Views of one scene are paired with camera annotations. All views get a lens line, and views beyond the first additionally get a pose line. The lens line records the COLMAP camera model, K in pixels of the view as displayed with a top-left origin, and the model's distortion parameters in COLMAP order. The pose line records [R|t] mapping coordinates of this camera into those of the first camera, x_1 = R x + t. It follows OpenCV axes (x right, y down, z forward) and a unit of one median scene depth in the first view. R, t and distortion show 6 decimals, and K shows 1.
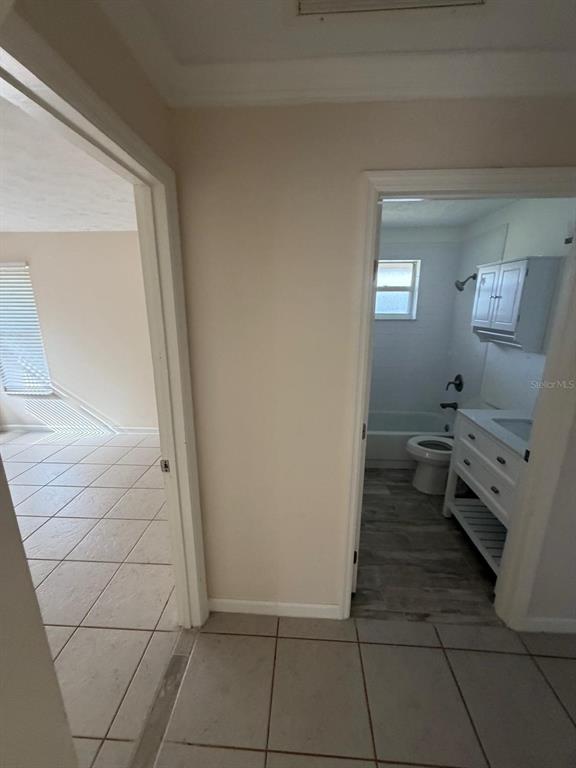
lens RADIAL K [[307.5, 0, 288.0], [0, 307.5, 384.0], [0, 0, 1]] dist [-0.000130, 0.000297]
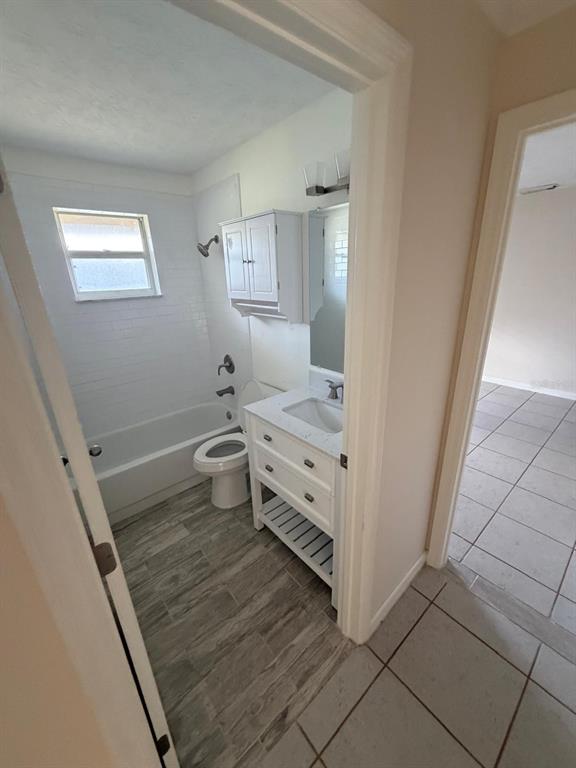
lens RADIAL K [[307.5, 0, 288.0], [0, 307.5, 384.0], [0, 0, 1]] dist [-0.000130, 0.000297]
pose [[0.725863, -0.253629, 0.639370, 0.132490], [0.205267, 0.967053, 0.150581, -0.063666], [-0.656497, 0.021940, 0.754010, 0.299553]]
